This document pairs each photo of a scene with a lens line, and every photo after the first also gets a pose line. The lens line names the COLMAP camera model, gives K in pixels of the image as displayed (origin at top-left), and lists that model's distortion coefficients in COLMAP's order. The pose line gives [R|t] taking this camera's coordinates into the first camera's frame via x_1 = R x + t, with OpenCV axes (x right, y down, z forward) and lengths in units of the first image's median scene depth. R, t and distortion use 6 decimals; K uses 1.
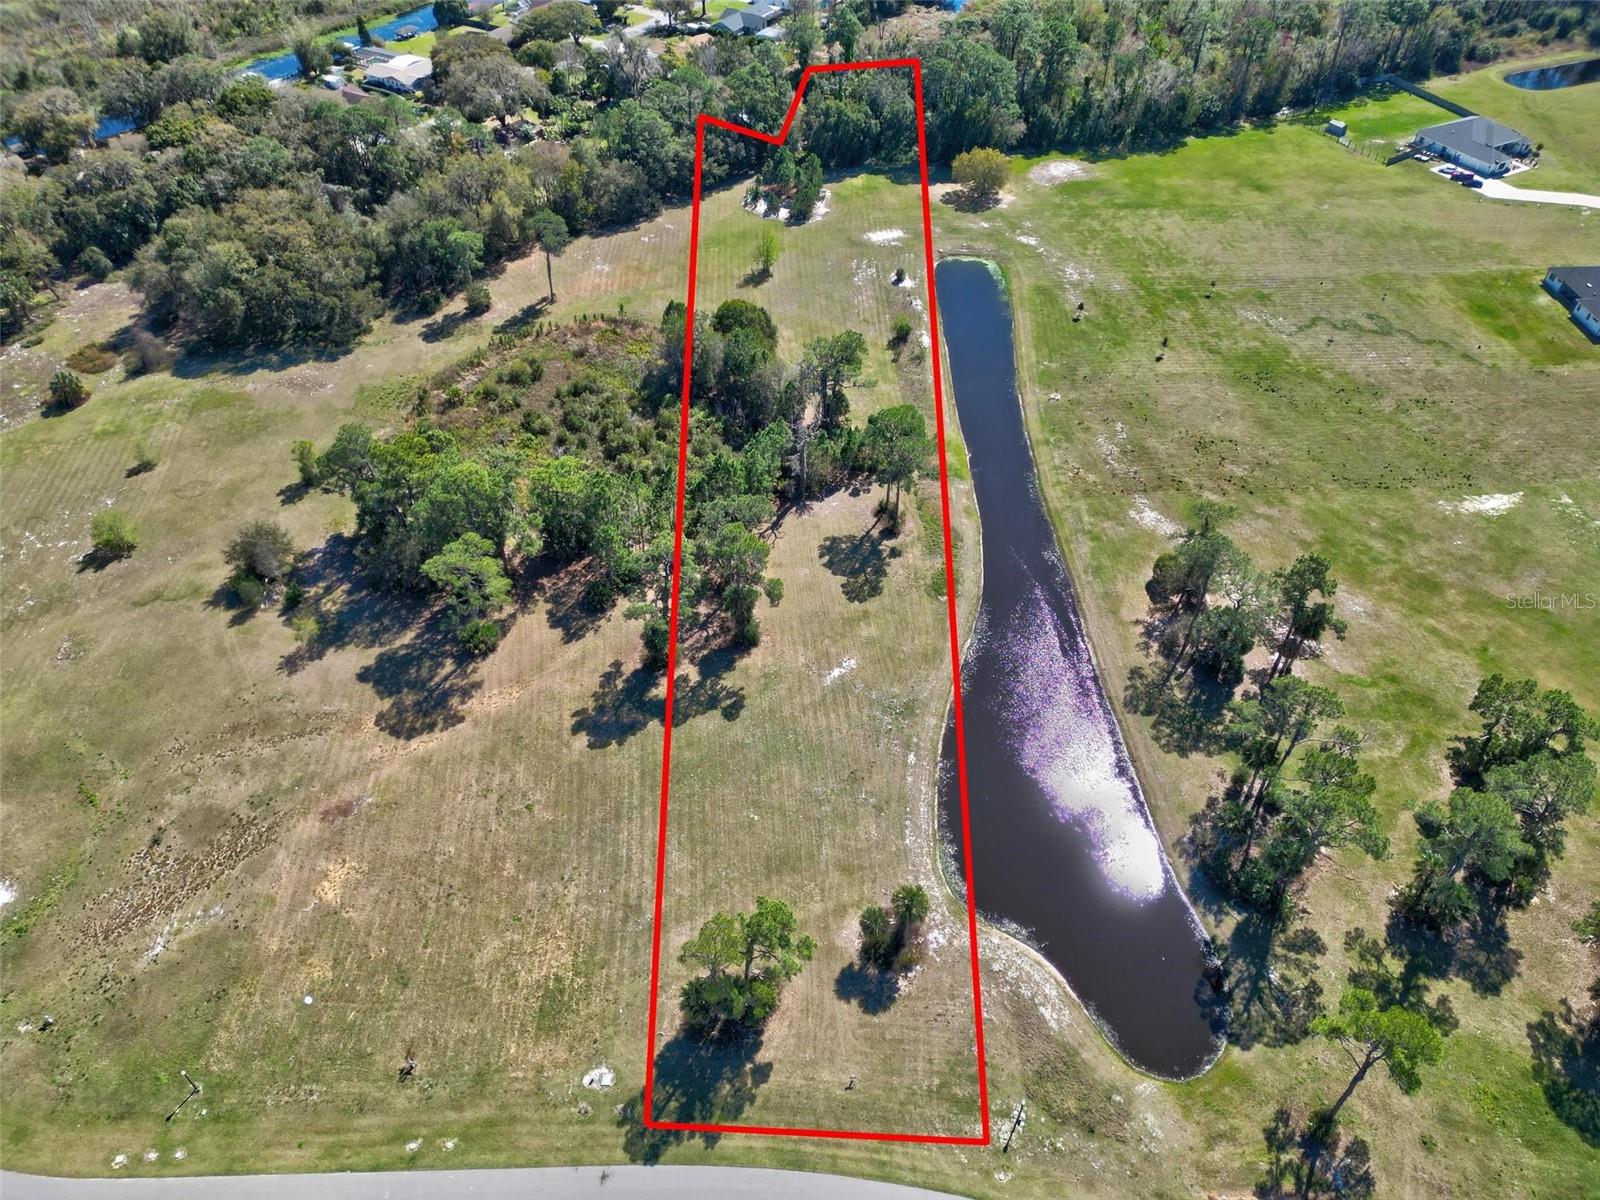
lens RADIAL K [[1103.2, 0, 806.7], [0, 1103.2, 585.6], [0, 0, 1]] dist [0.063433, -0.054016]
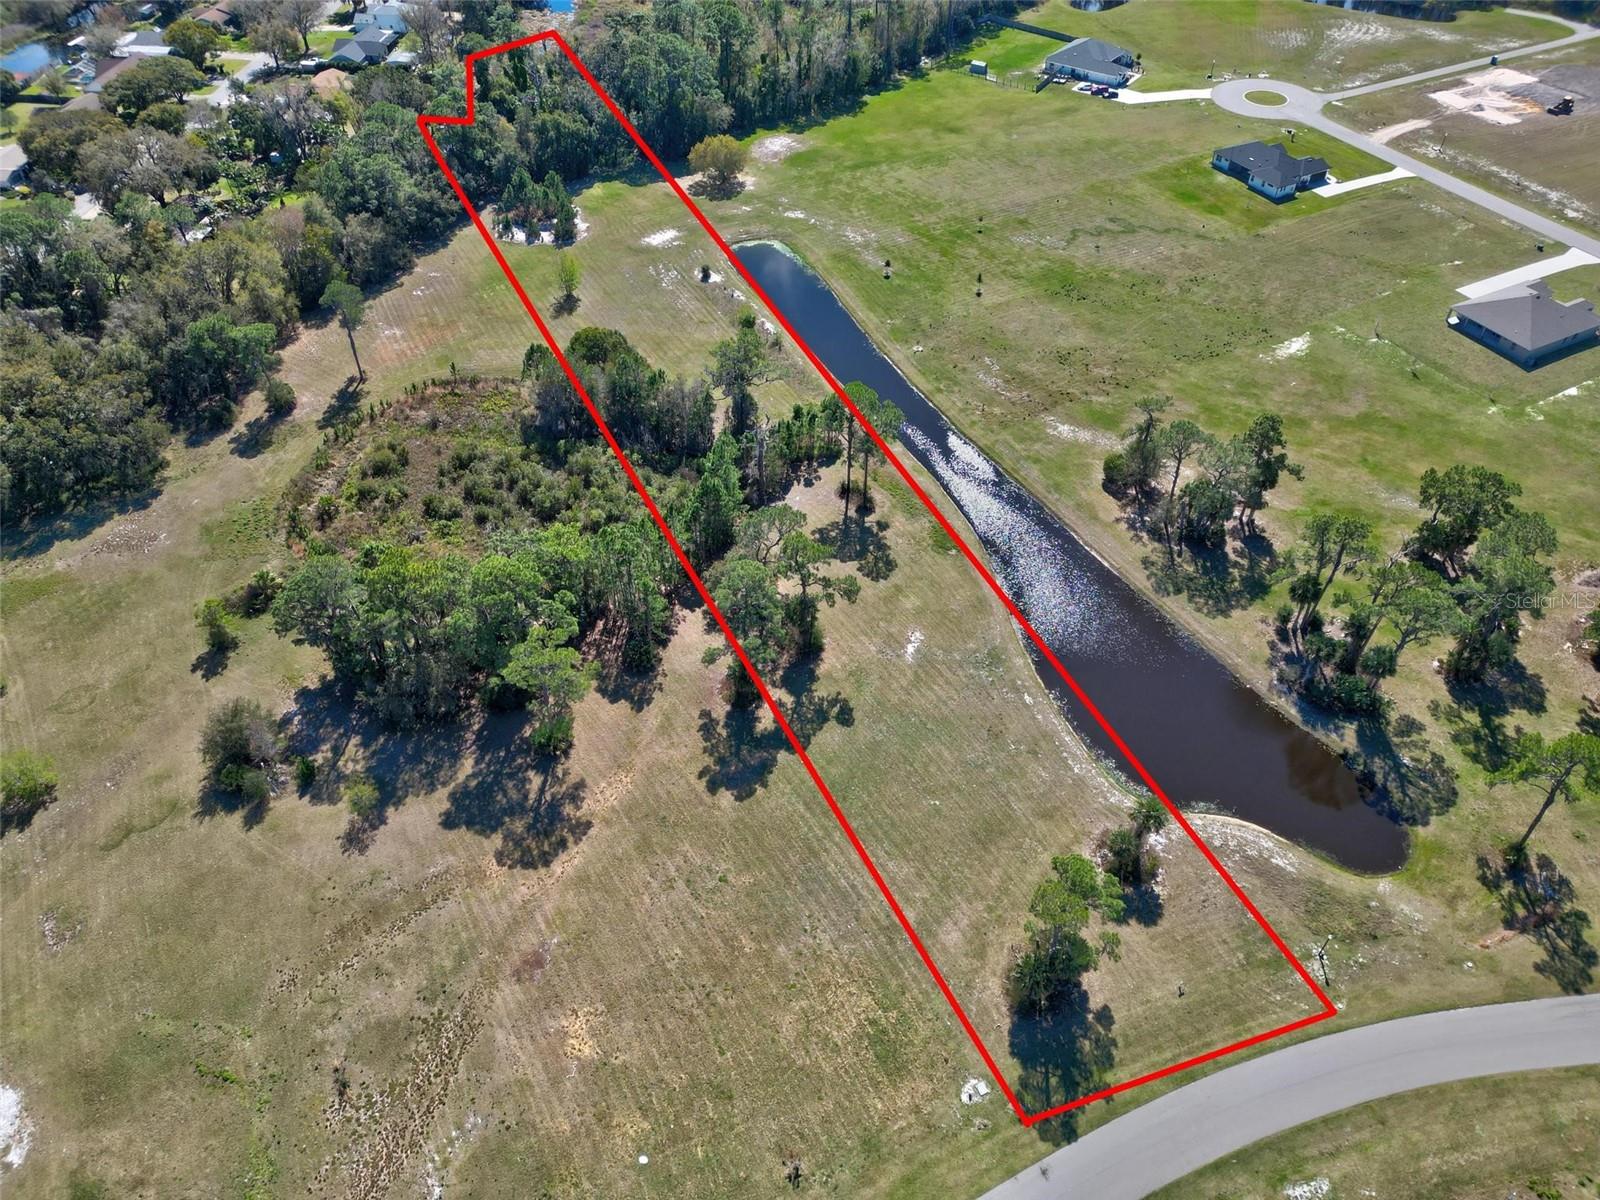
lens RADIAL K [[1103.2, 0, 802.3], [0, 1103.2, 588.7], [0, 0, 1]] dist [0.063433, -0.054016]
pose [[0.898486, -0.300534, 0.320004, -0.343102], [0.298904, 0.952670, 0.055467, -0.055077], [-0.321528, 0.045814, 0.945791, 0.065623]]
